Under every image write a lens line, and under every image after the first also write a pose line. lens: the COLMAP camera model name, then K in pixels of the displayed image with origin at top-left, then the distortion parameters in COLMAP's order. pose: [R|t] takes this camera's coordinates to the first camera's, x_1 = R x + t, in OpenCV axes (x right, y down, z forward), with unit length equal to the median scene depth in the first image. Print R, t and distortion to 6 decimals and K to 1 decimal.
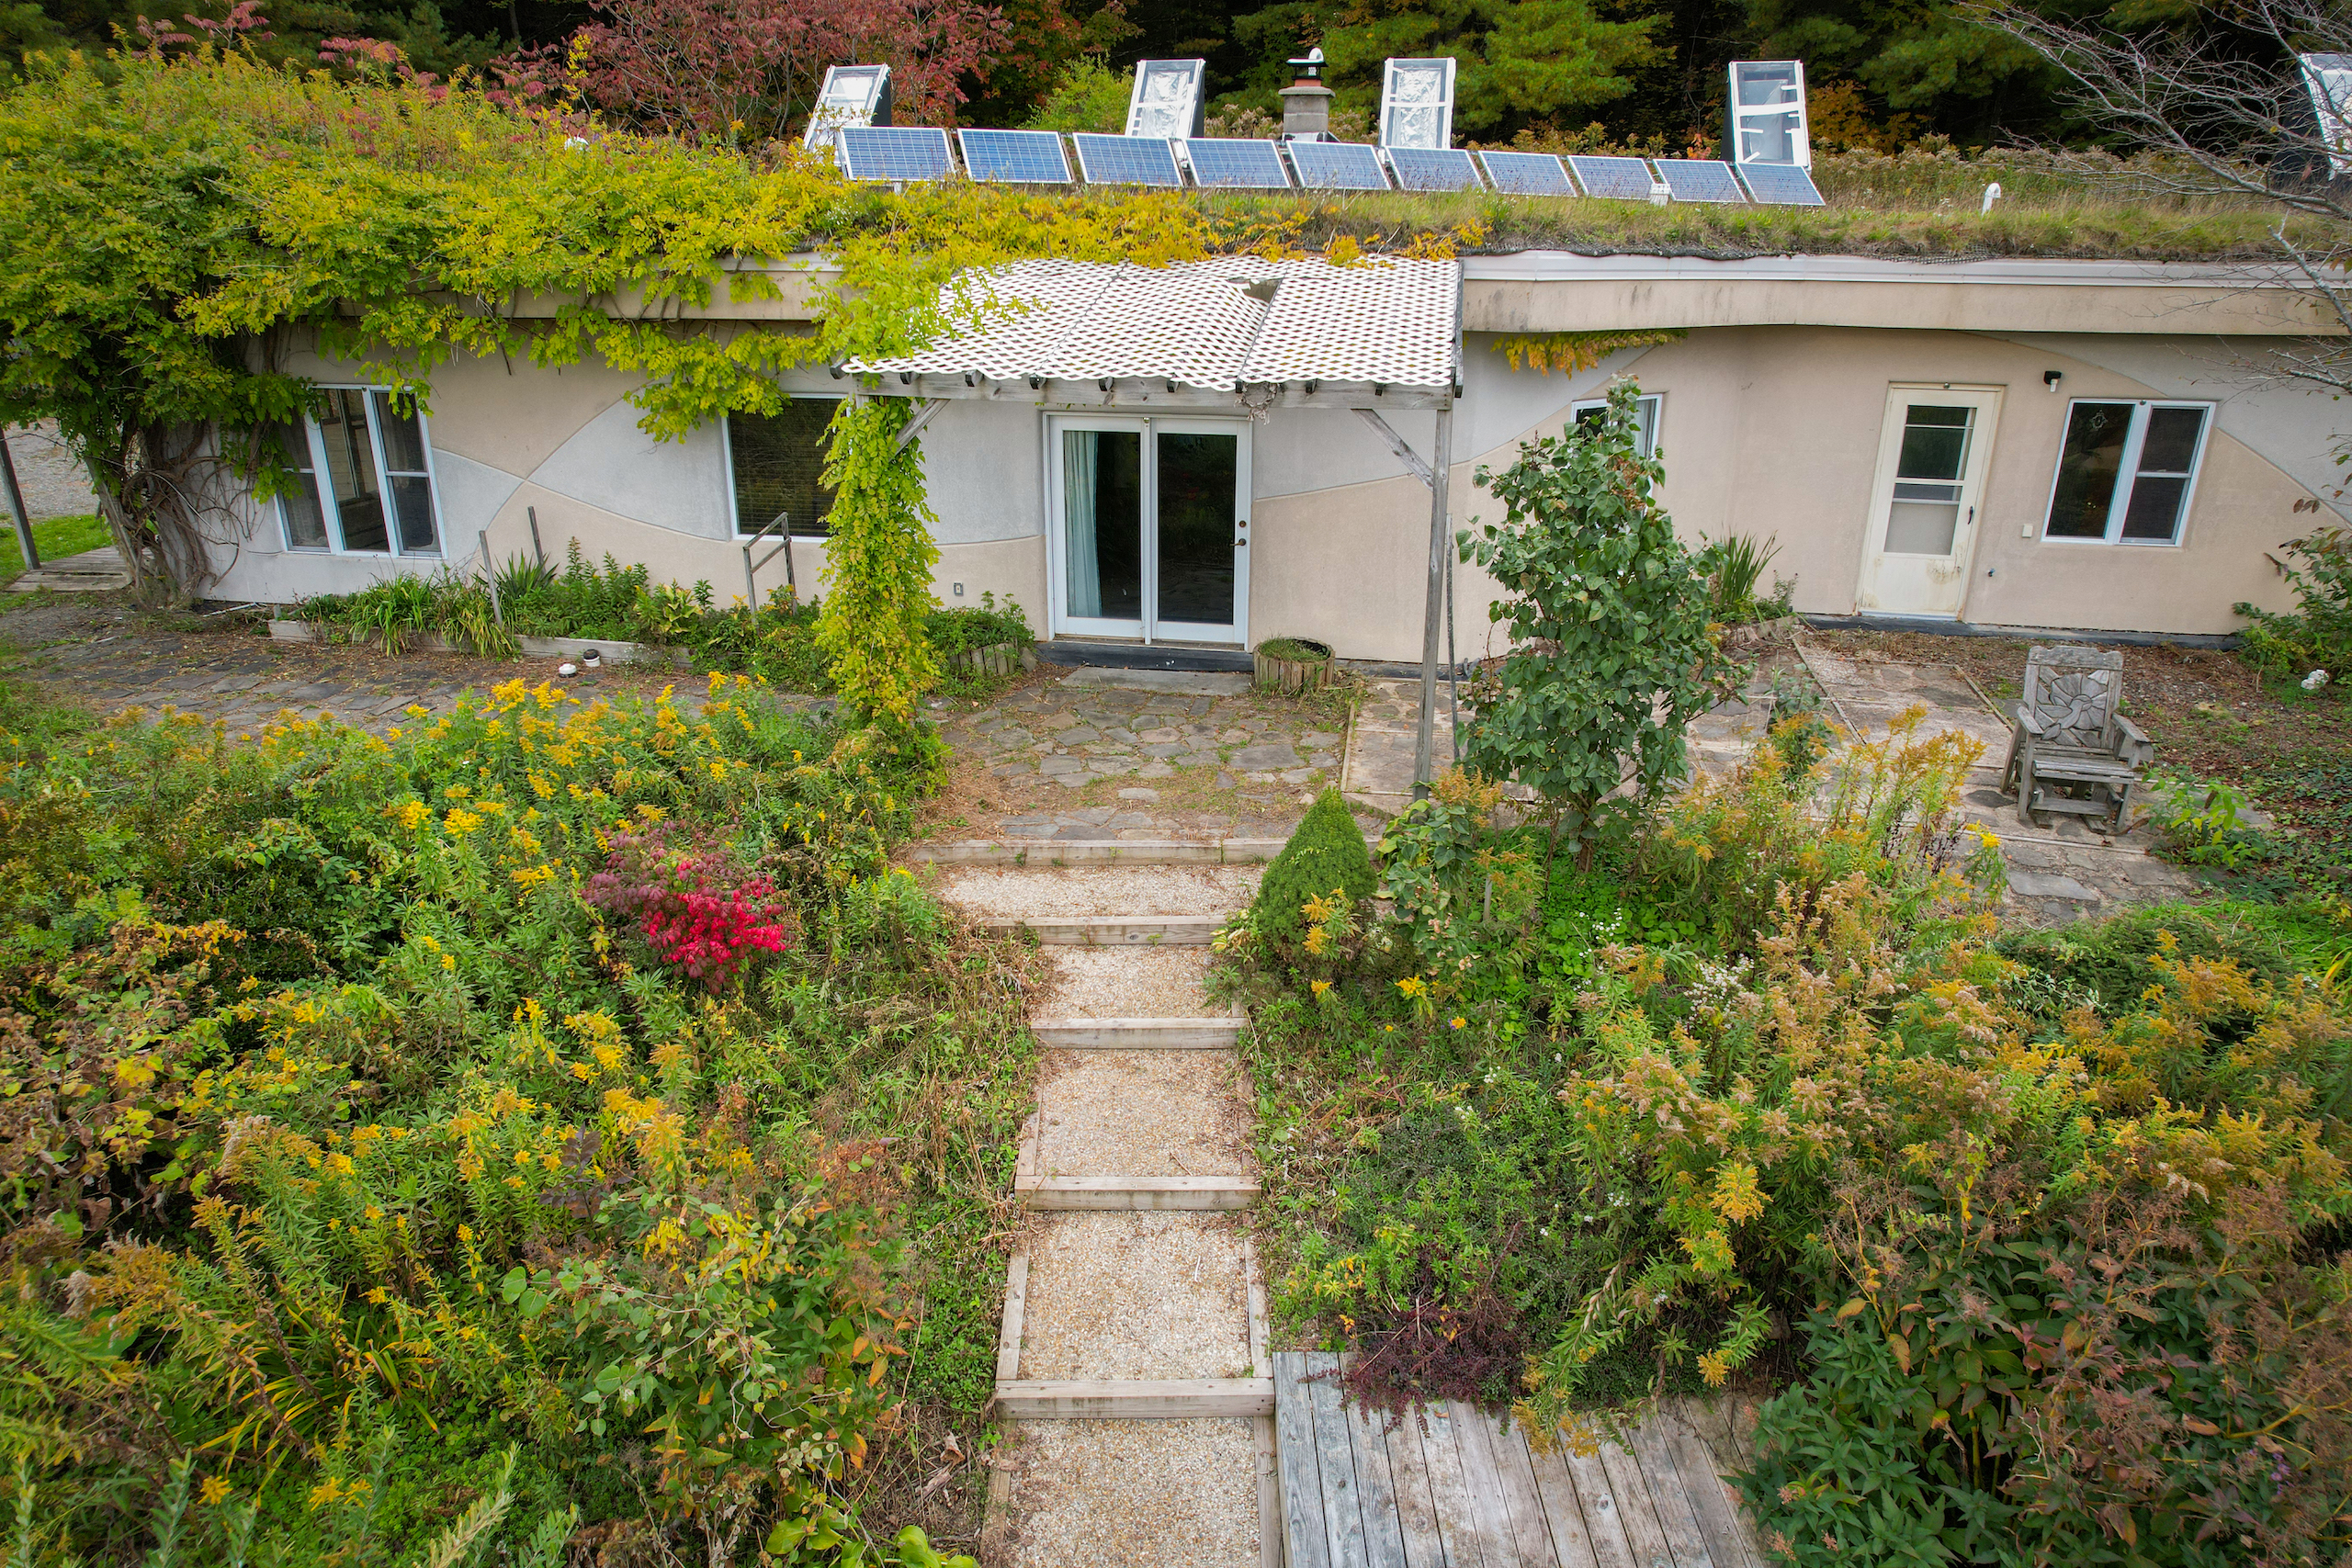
lens RADIAL K [[1490.4, 0, 1194.1], [0, 1490.4, 790.5], [0, 0, 1]] dist [-0.049683, 0.038309]
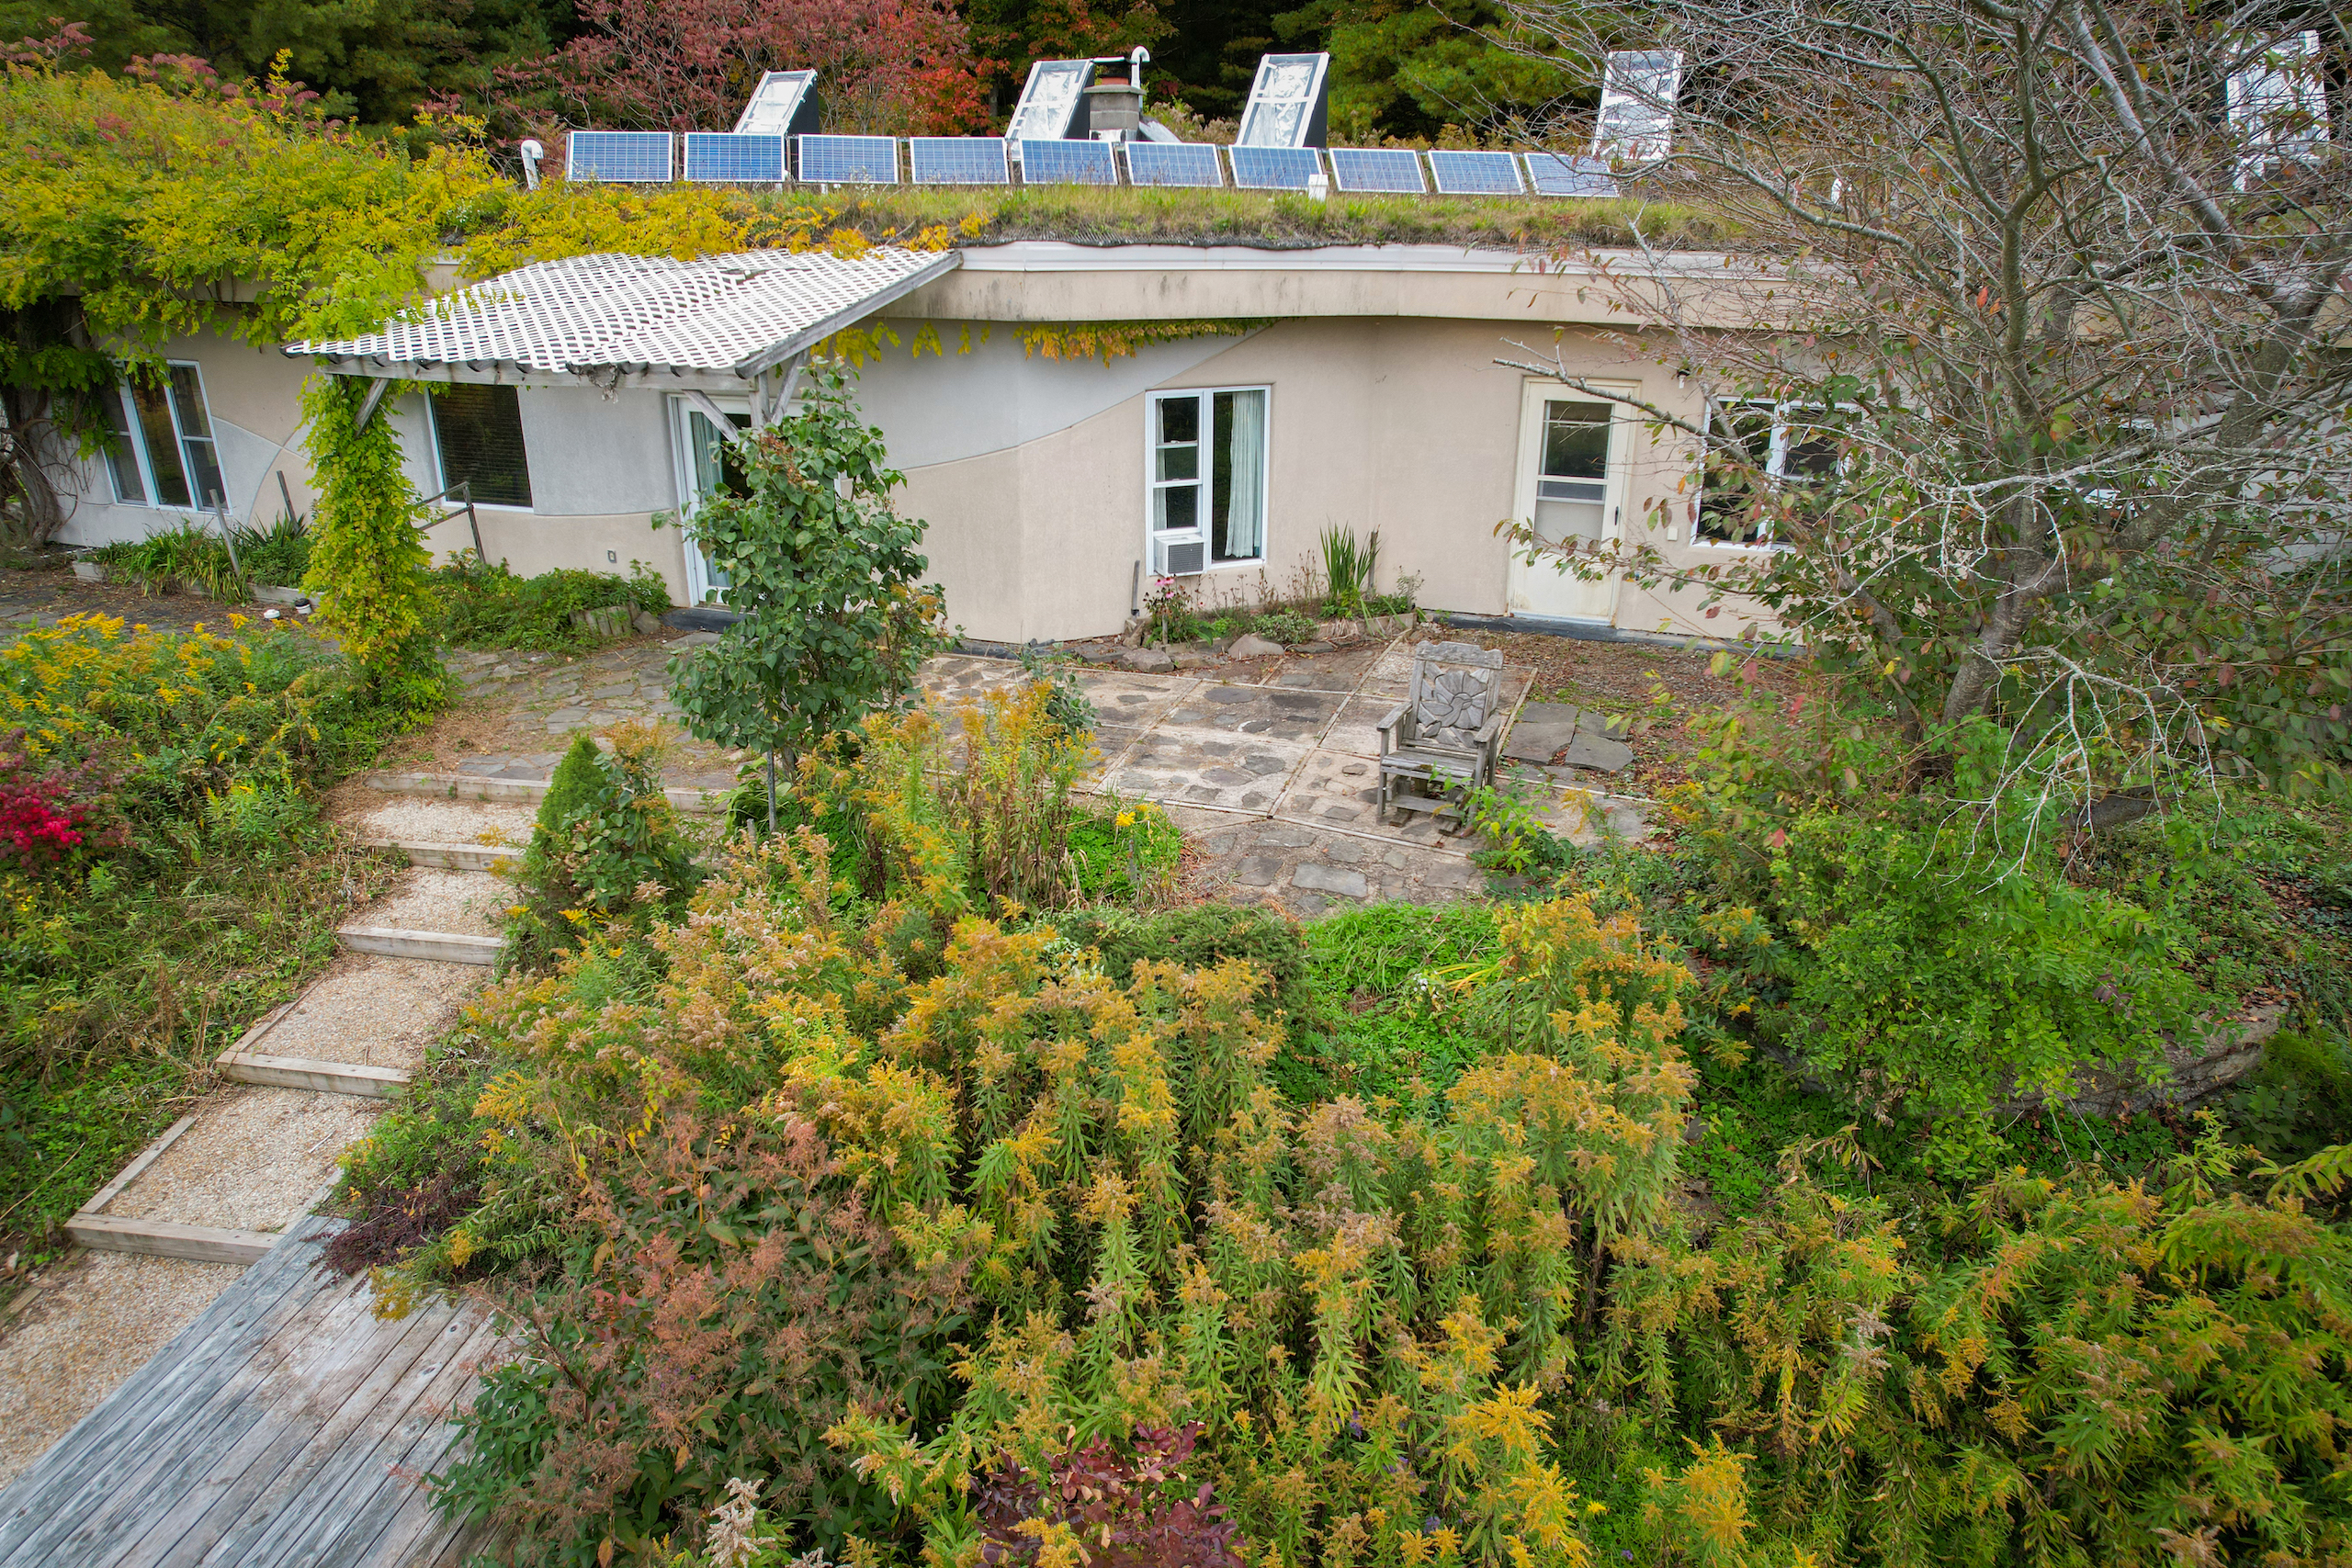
lens RADIAL K [[1490.4, 0, 1175.1], [0, 1490.4, 789.5], [0, 0, 1]] dist [-0.049683, 0.038309]
pose [[0.984554, 0.061832, -0.163799, 0.439276], [-0.061691, 0.998078, 0.005952, 0.003272], [0.163852, 0.004245, 0.986476, -0.000257]]
